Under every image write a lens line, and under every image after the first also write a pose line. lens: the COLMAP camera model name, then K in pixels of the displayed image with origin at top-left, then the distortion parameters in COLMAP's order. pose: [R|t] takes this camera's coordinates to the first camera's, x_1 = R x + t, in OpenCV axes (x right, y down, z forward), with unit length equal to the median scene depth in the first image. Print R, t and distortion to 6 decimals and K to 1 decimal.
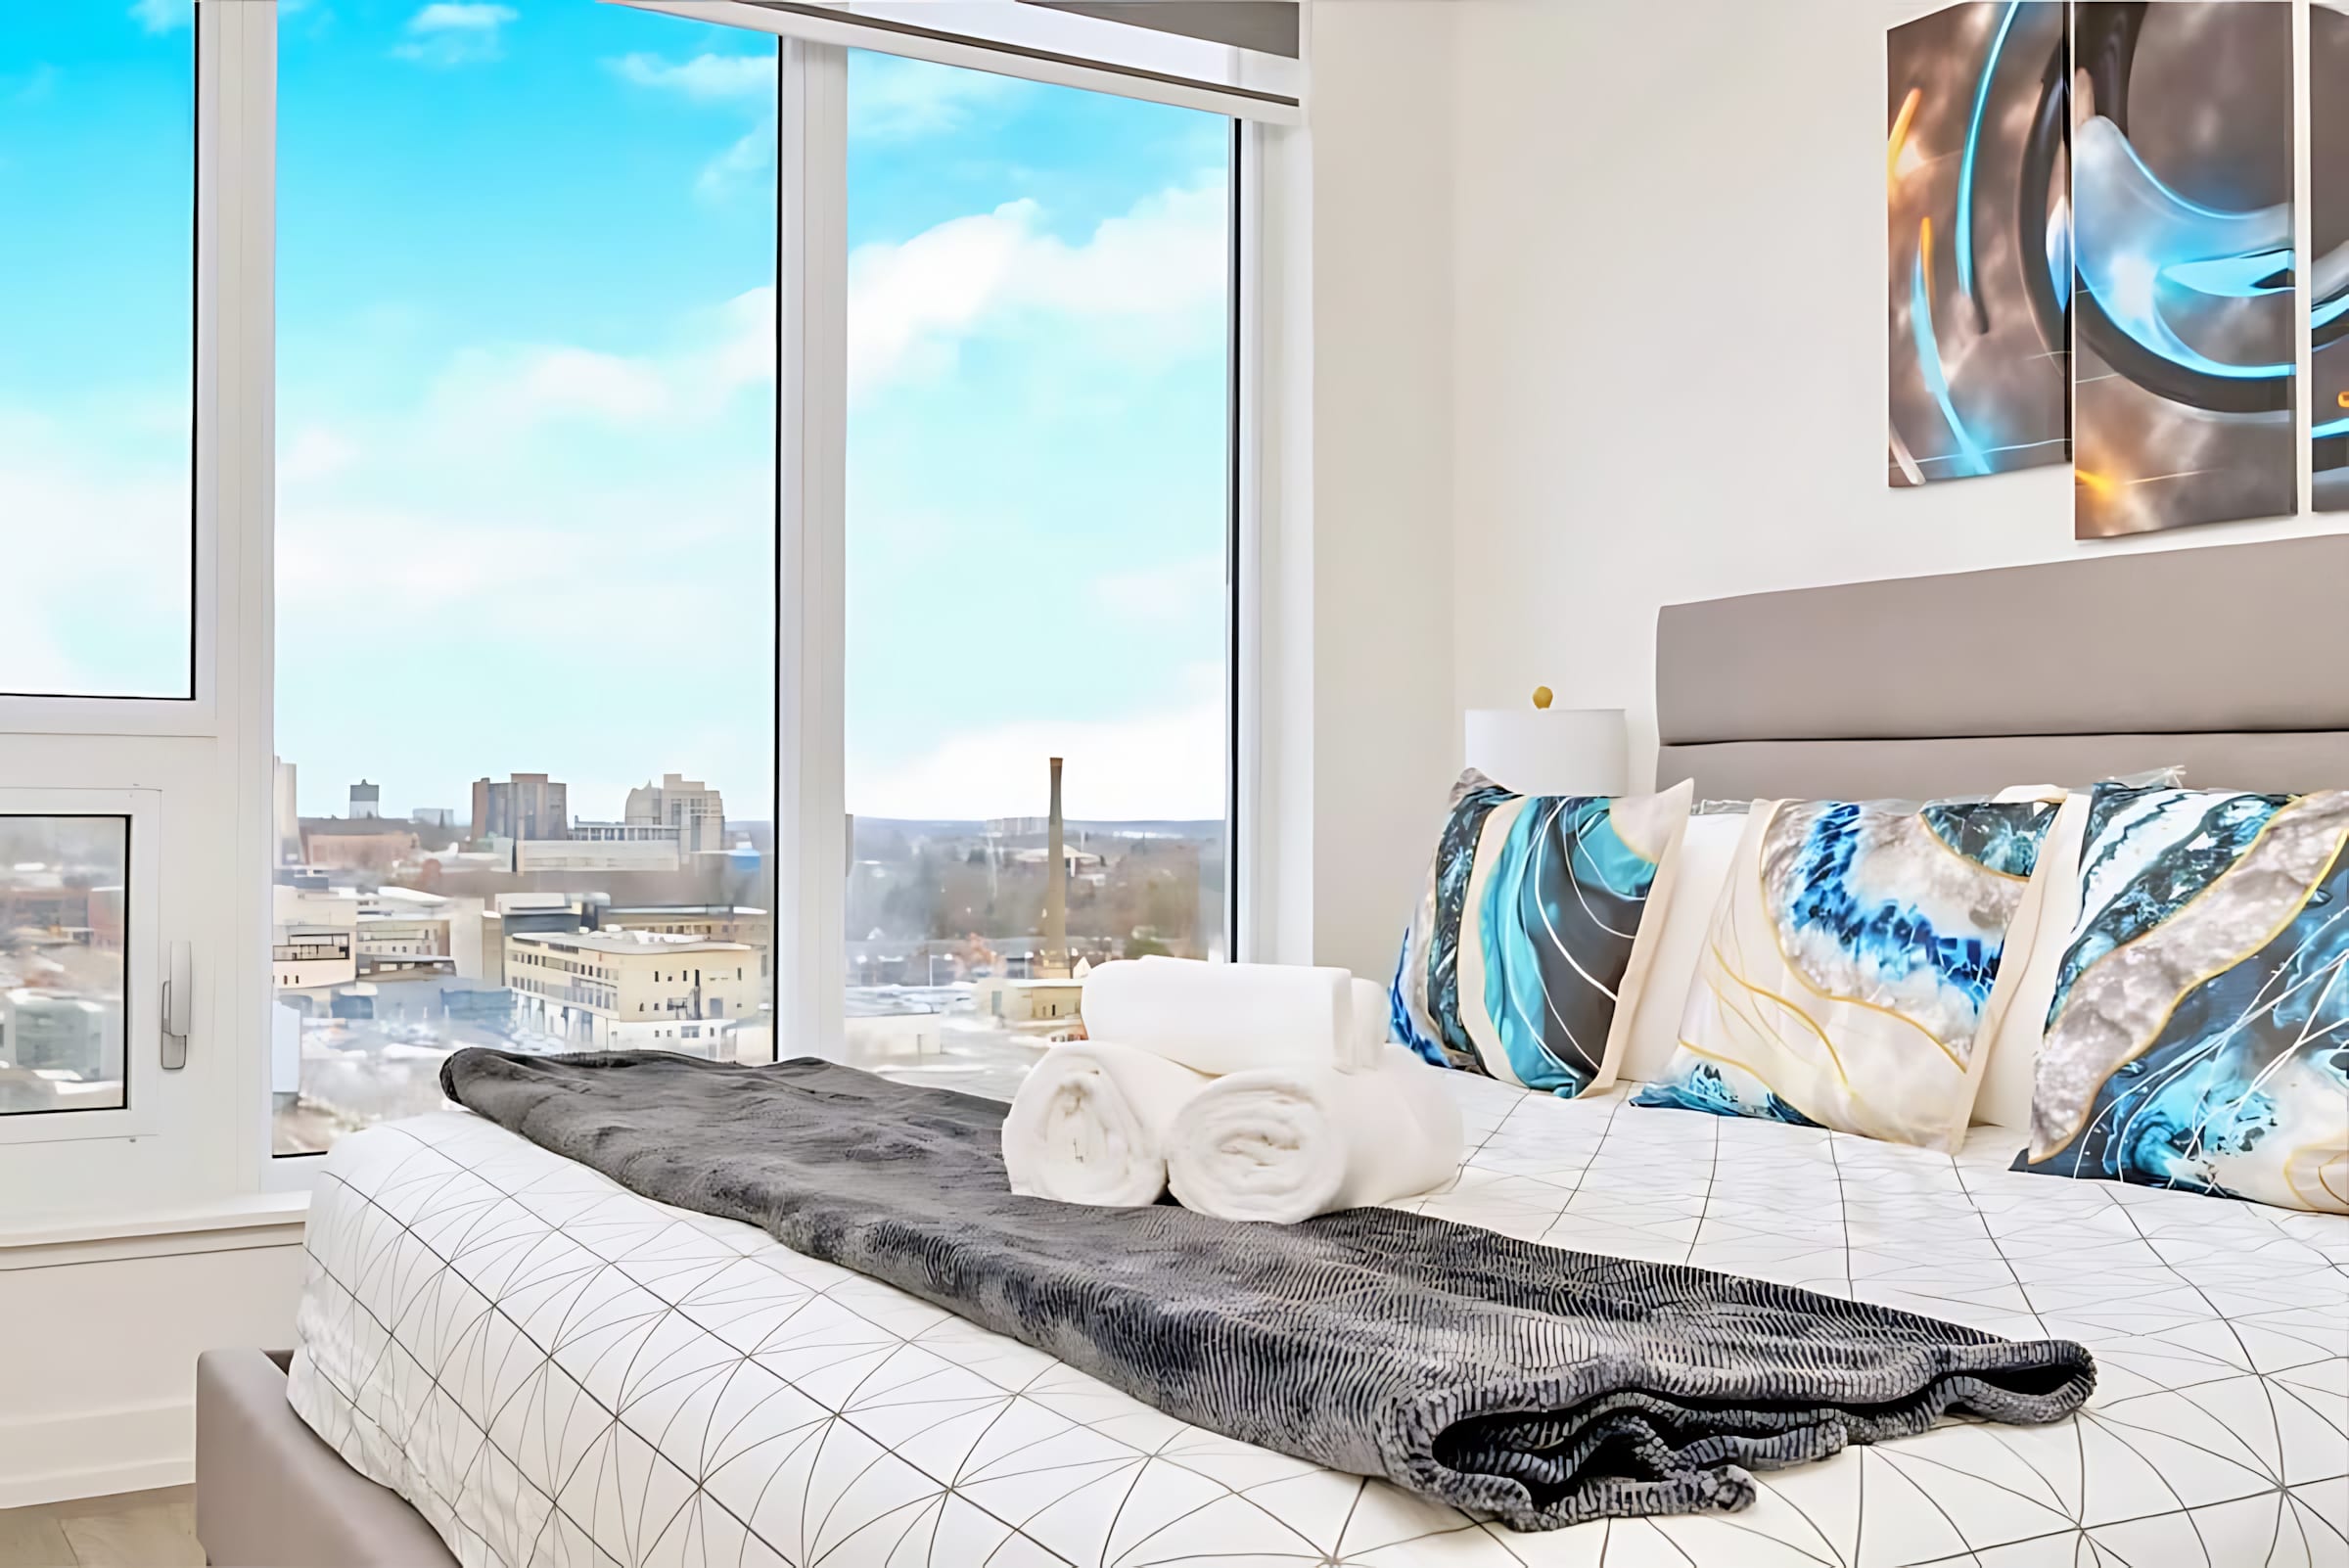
lens RADIAL K [[2307.5, 0, 1175.9], [0, 2307.5, 828.4], [0, 0, 1]] dist [-0.017086, -0.016932]
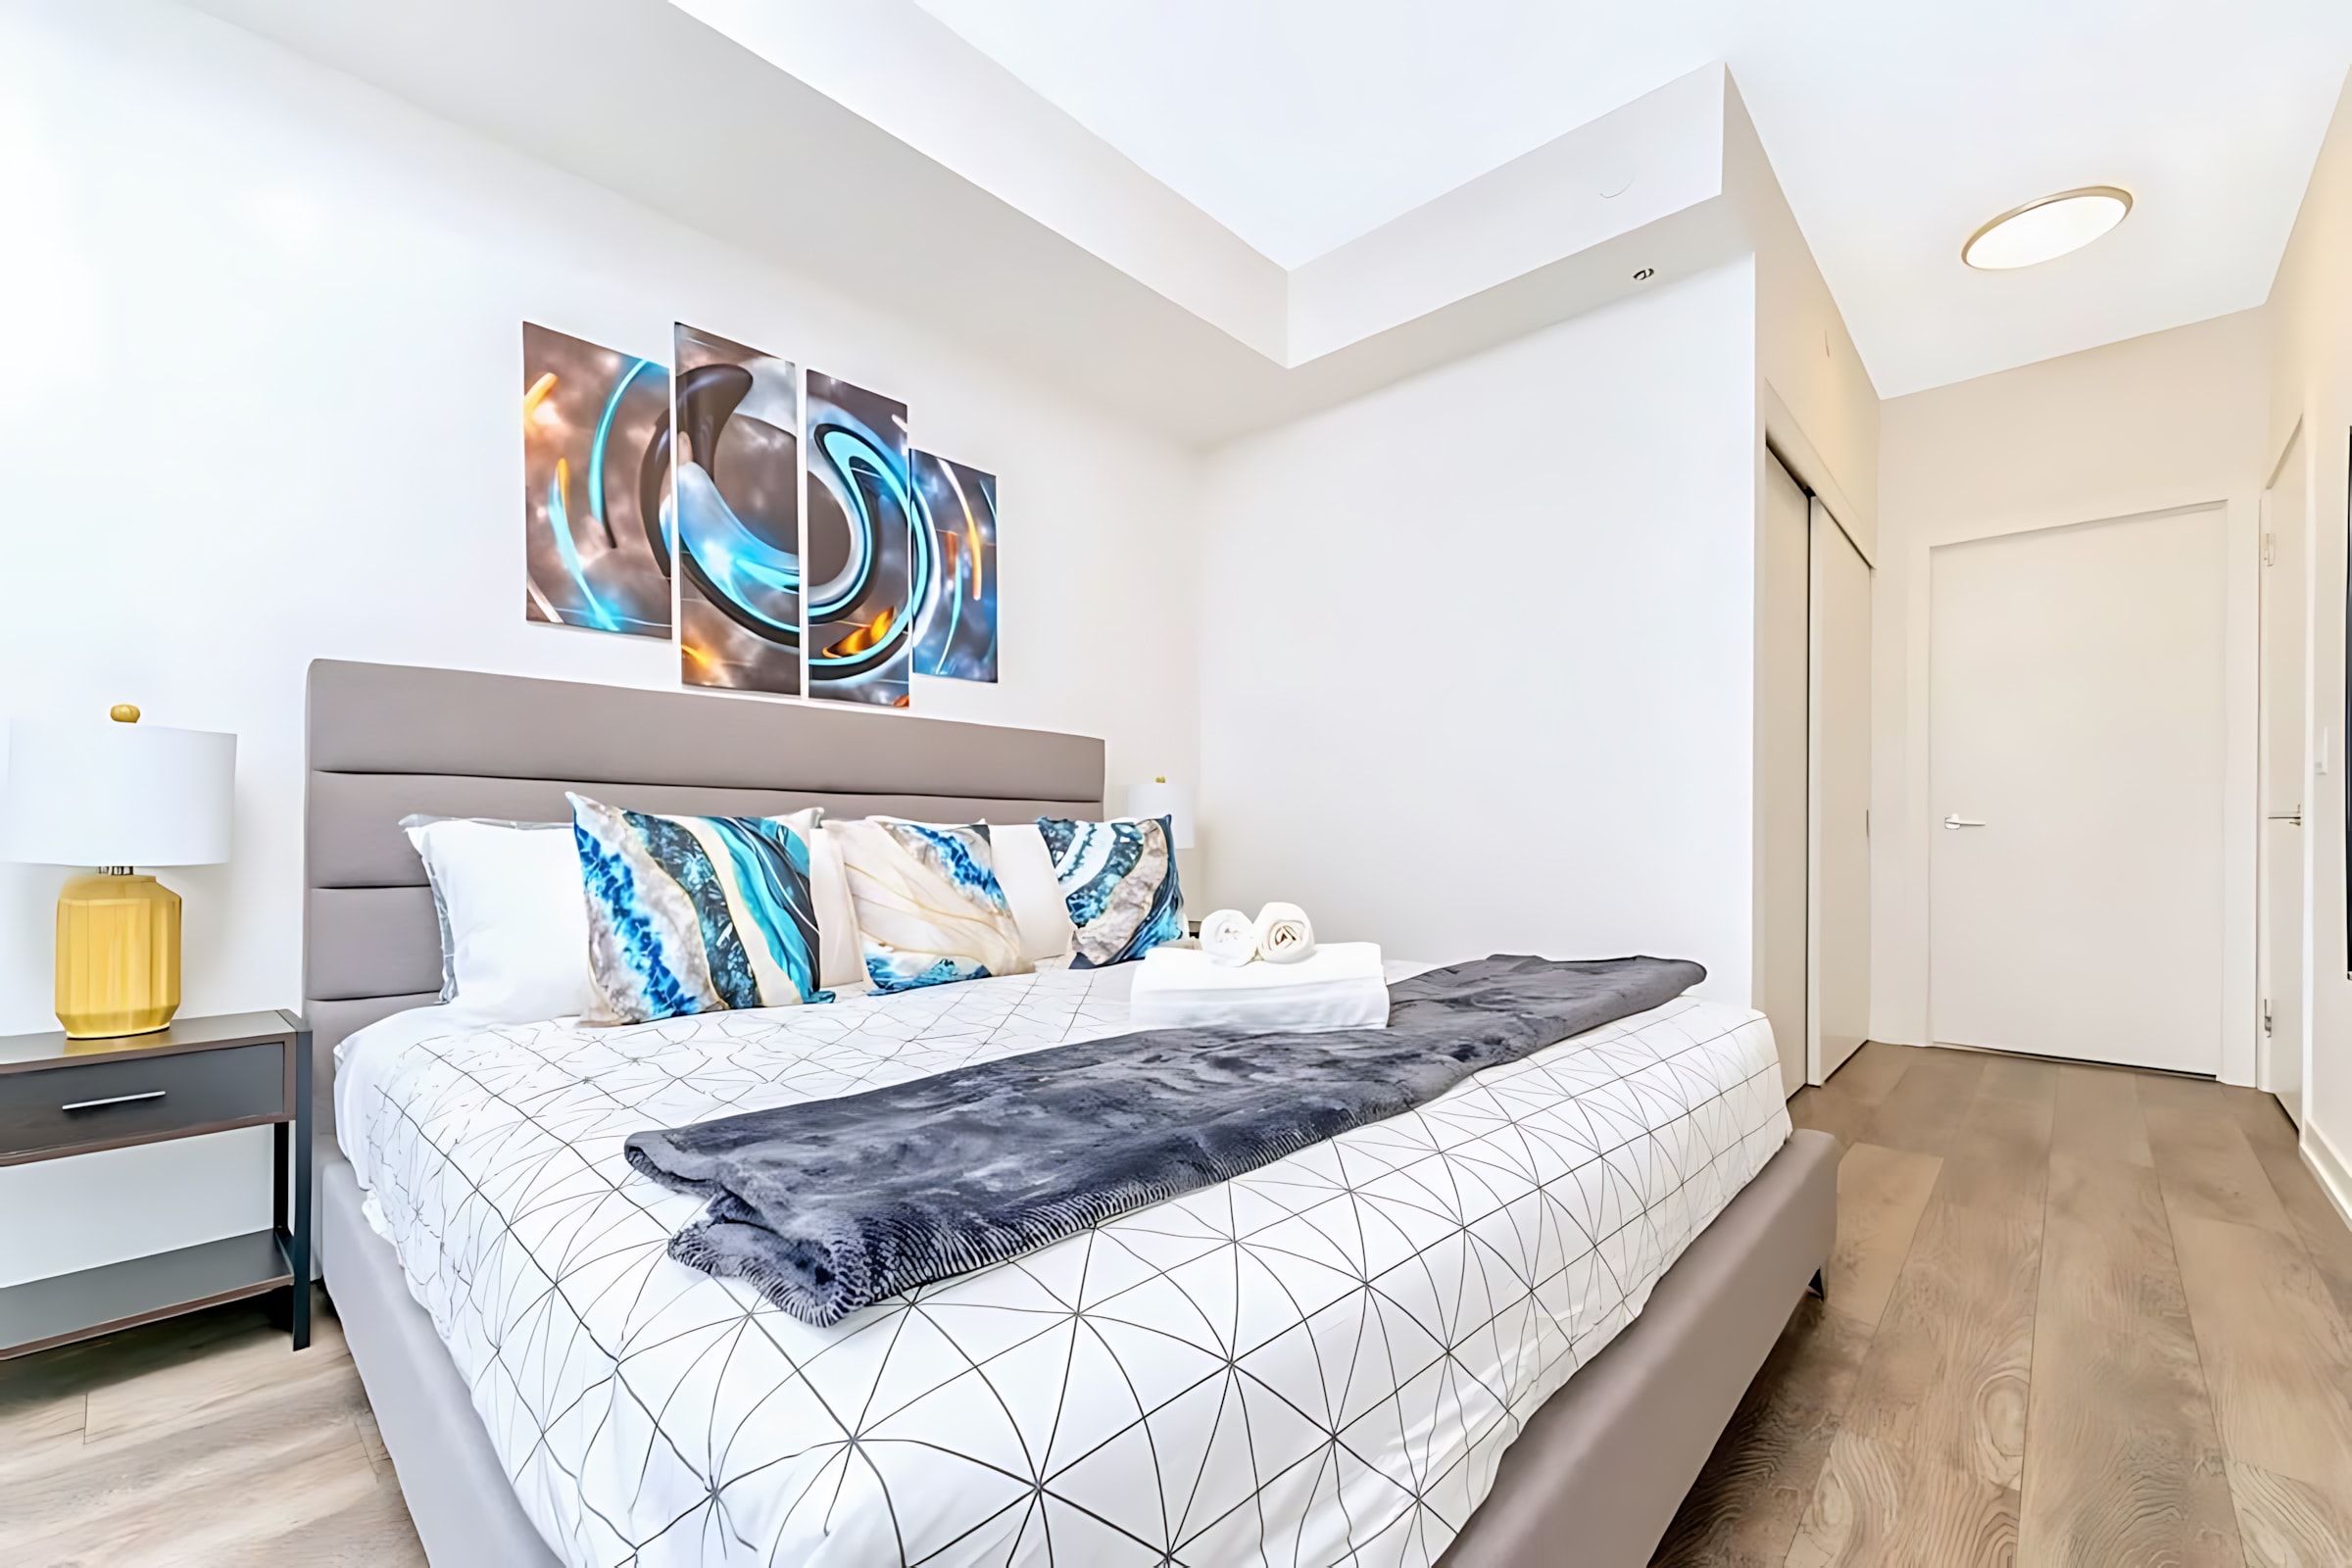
lens RADIAL K [[965.2, 0, 1177.7], [0, 965.2, 841.7], [0, 0, 1]] dist [-0.001109, -0.000172]
pose [[-0.272490, -0.011029, 0.962095, -0.488578], [0.004143, 0.999912, 0.012636, -0.004291], [-0.962150, 0.007429, -0.272420, 0.845558]]
